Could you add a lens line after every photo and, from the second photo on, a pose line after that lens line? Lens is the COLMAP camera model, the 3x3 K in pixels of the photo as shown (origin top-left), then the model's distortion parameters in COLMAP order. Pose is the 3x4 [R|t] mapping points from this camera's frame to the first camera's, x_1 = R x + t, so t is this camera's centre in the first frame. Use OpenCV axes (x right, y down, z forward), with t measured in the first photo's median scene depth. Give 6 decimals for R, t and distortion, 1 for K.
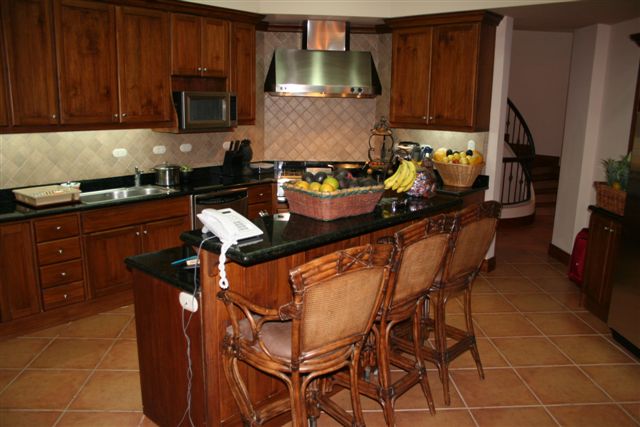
lens RADIAL K [[531.3, 0, 321.3], [0, 531.3, 214.7], [0, 0, 1]] dist [-0.124990, 0.105502]
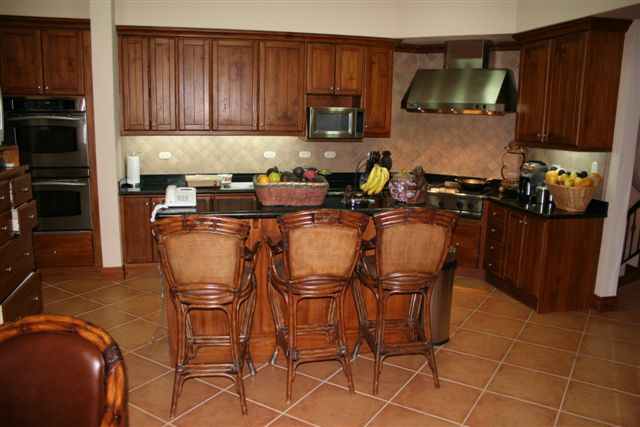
lens RADIAL K [[531.3, 0, 319.3], [0, 531.3, 215.9], [0, 0, 1]] dist [-0.124990, 0.105502]
pose [[0.816790, 0.108697, -0.566603, 0.436520], [-0.128502, 0.991697, 0.005004, 0.006995], [0.562443, 0.068722, 0.823976, 0.013060]]
